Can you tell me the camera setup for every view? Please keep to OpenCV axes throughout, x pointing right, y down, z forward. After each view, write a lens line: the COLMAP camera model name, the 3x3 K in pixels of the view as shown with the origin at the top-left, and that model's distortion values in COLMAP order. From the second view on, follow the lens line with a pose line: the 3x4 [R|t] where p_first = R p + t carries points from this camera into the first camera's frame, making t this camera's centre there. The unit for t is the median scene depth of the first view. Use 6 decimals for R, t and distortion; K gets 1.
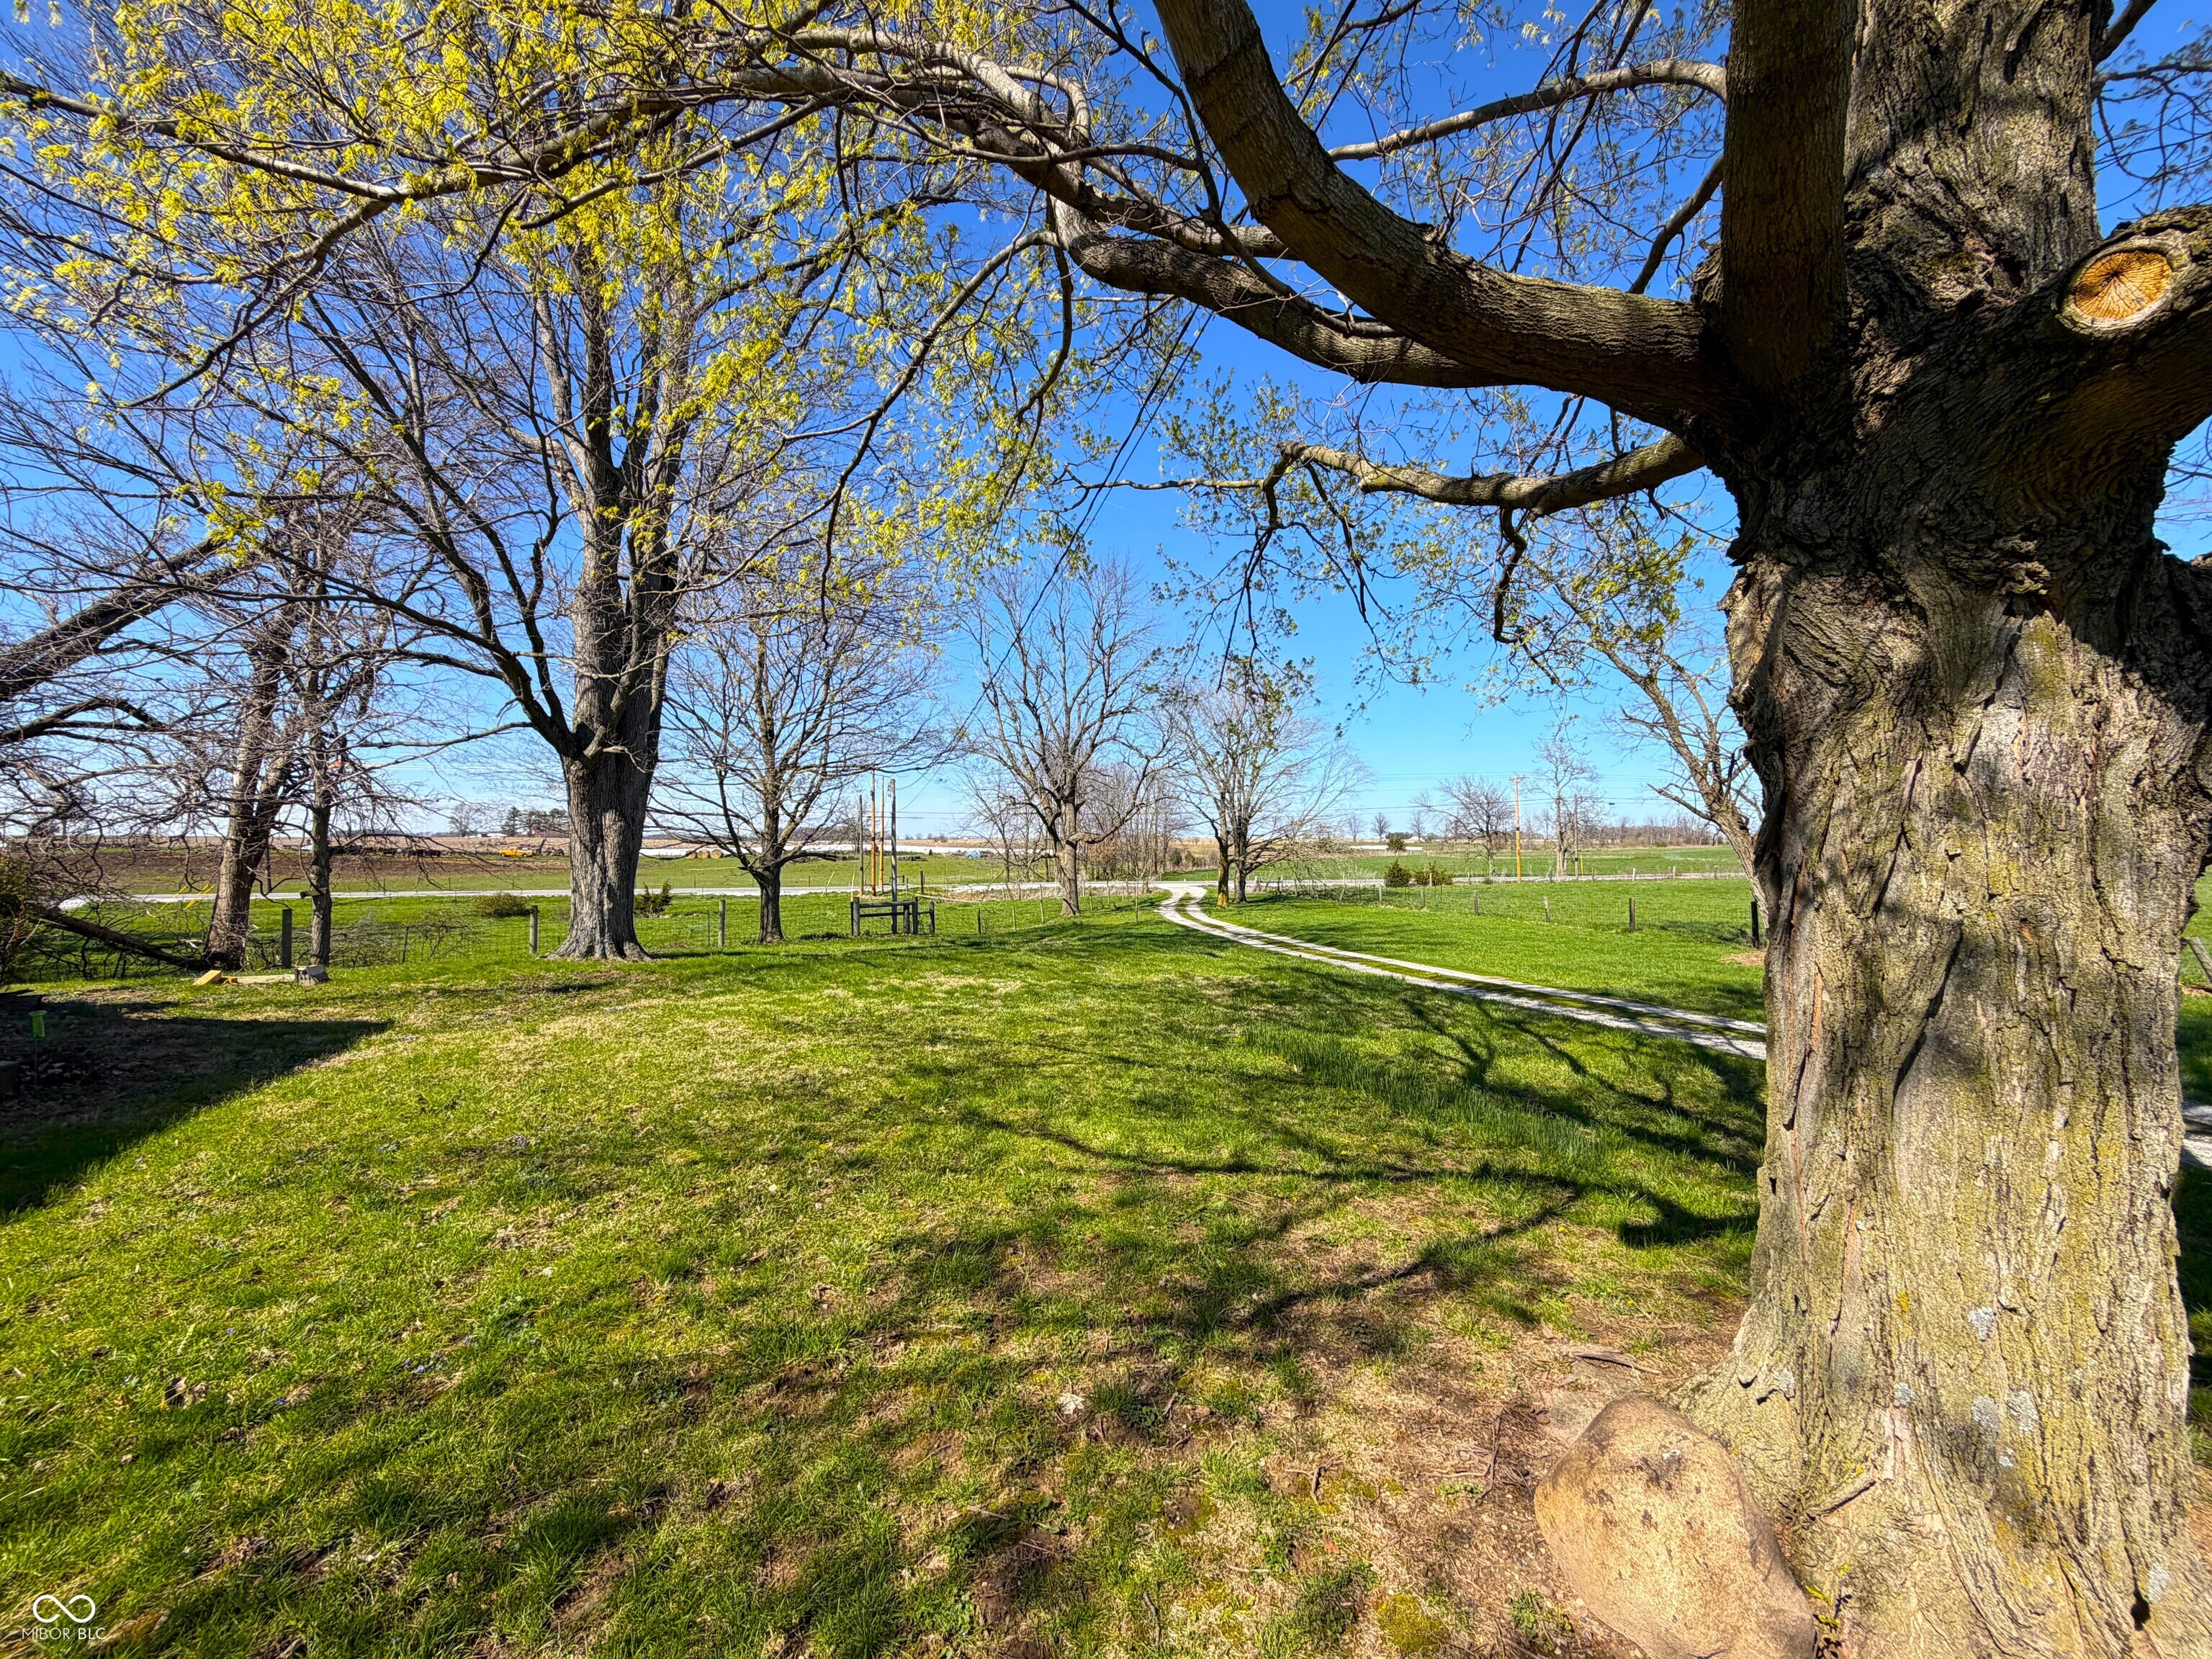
lens RADIAL K [[881.9, 0, 1102.7], [0, 881.9, 834.7], [0, 0, 1]] dist [-0.002308, -0.000387]
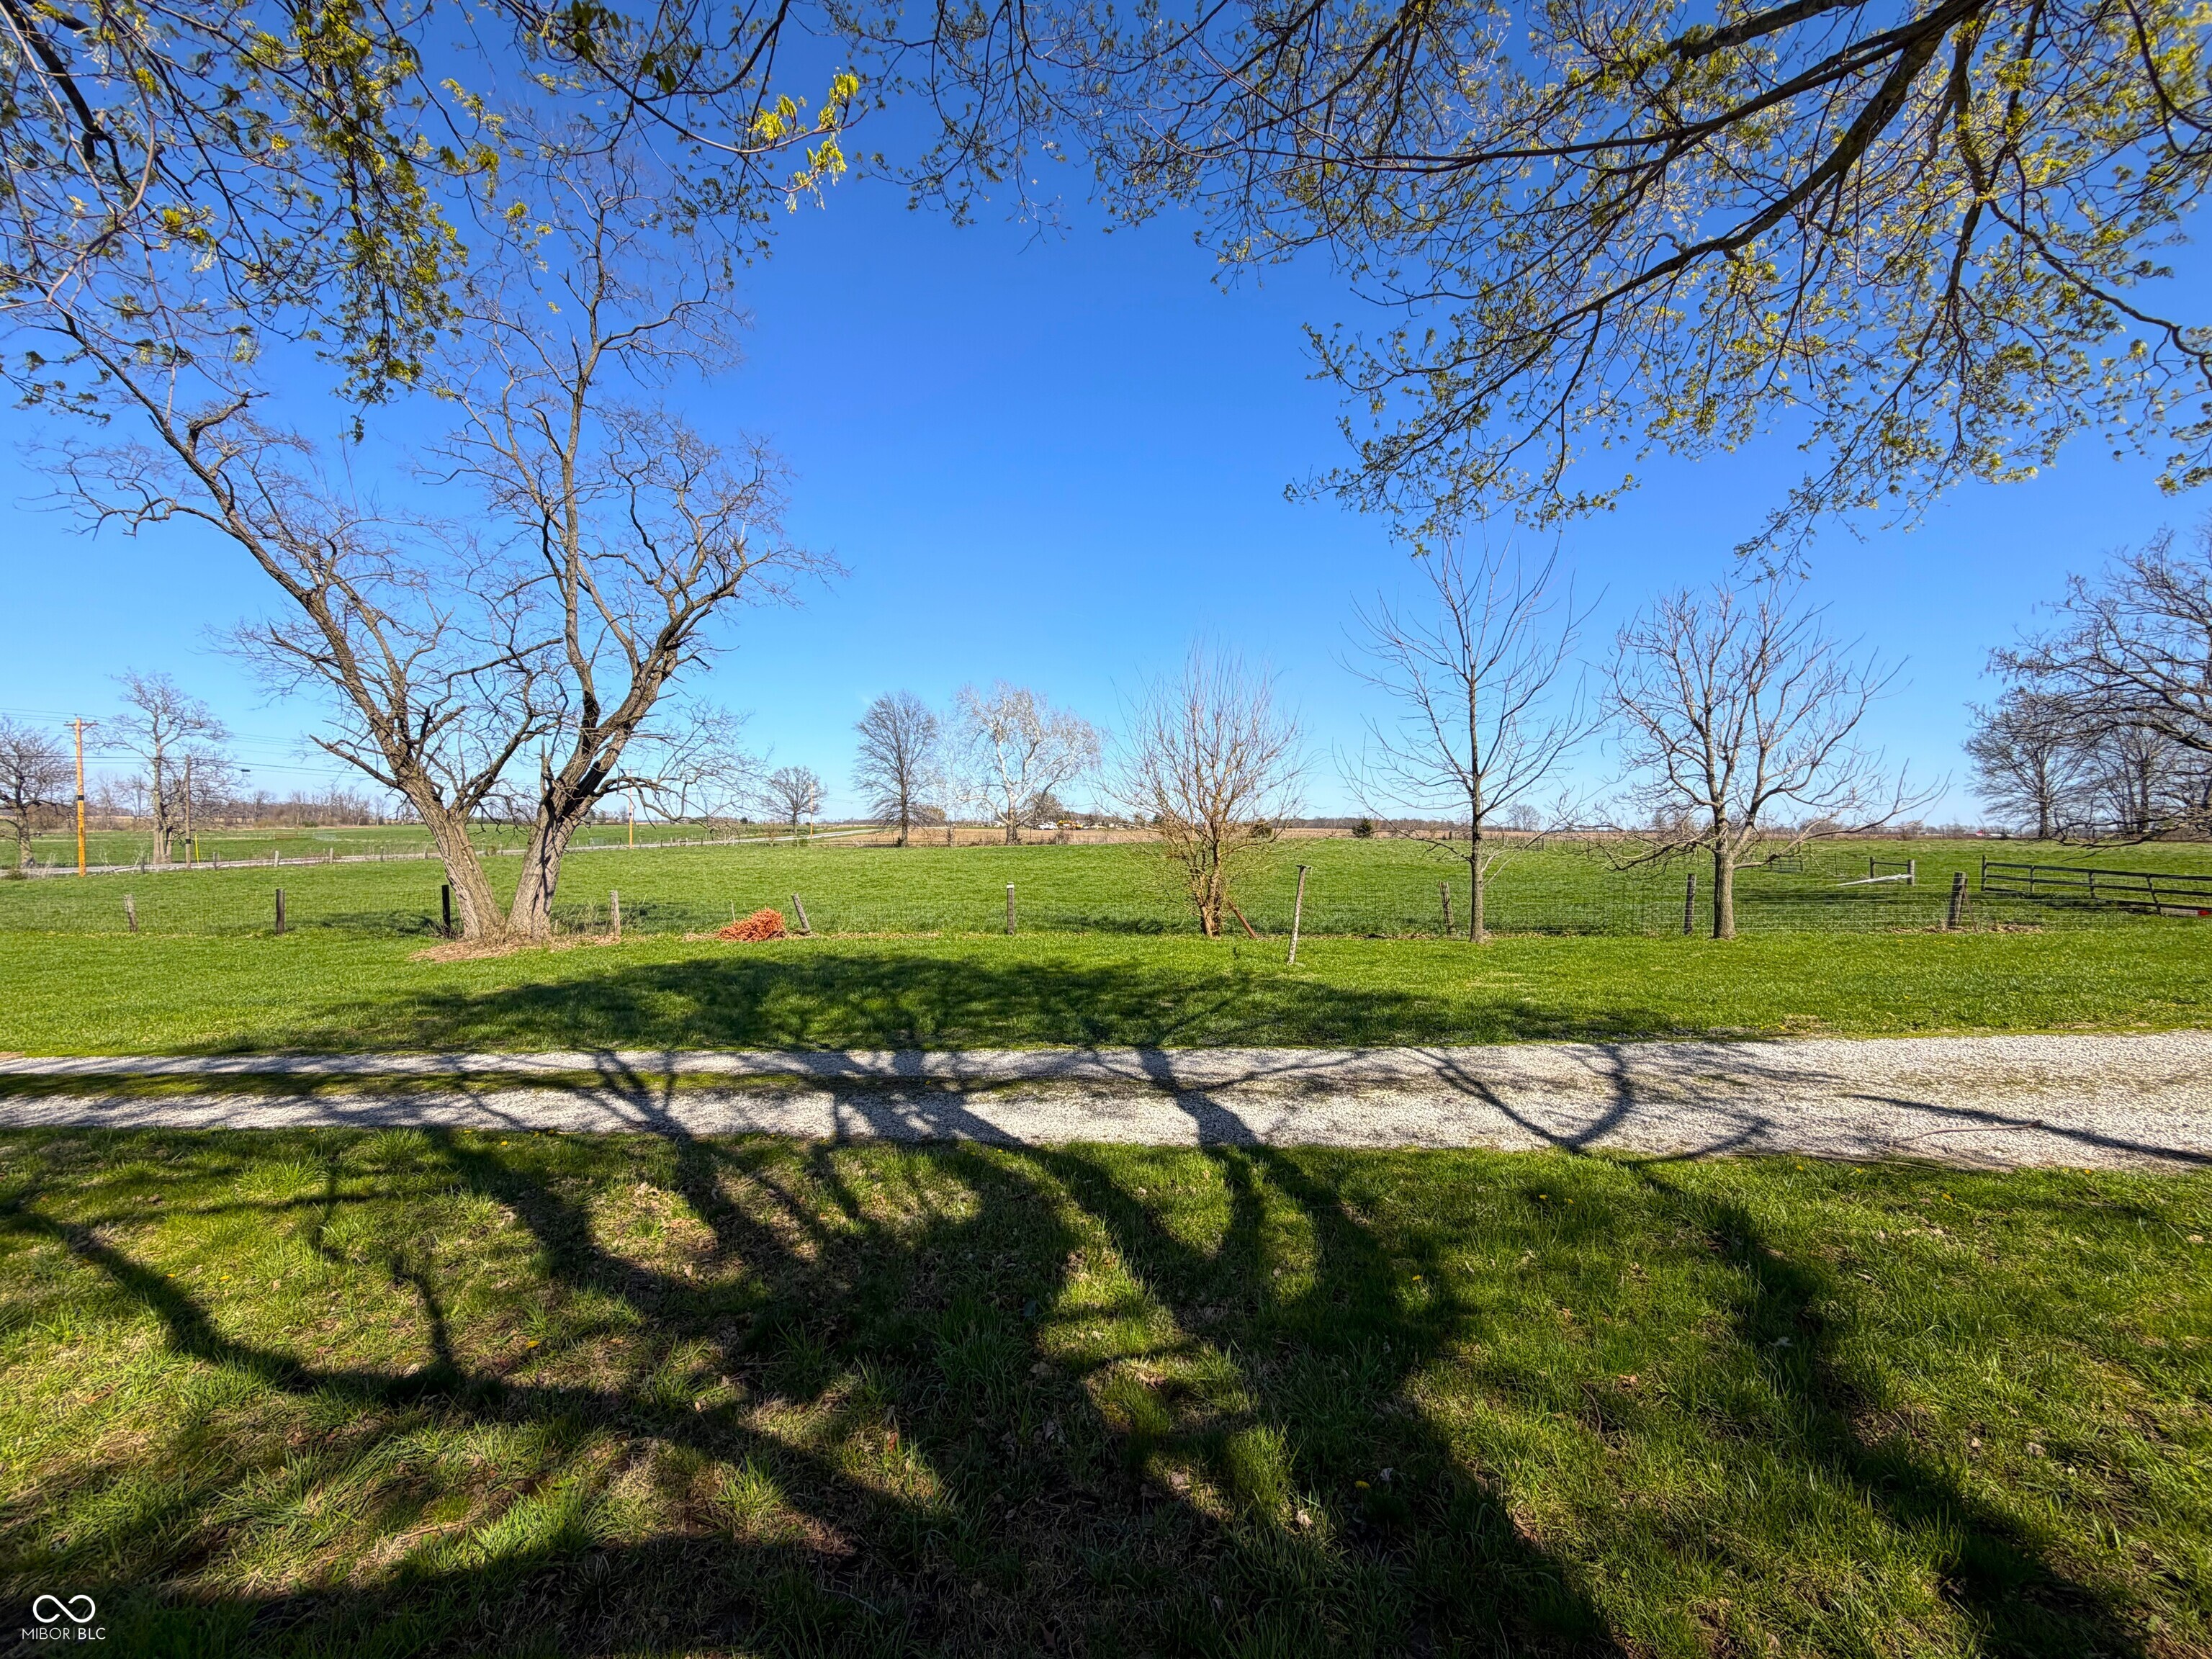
lens RADIAL K [[881.9, 0, 1102.5], [0, 881.9, 827.8], [0, 0, 1]] dist [-0.002308, -0.000387]
pose [[0.269124, 0.004373, 0.963096, 0.079543], [-0.017501, 0.999847, 0.000350, 0.008600], [-0.962947, -0.016949, 0.269159, 0.148074]]
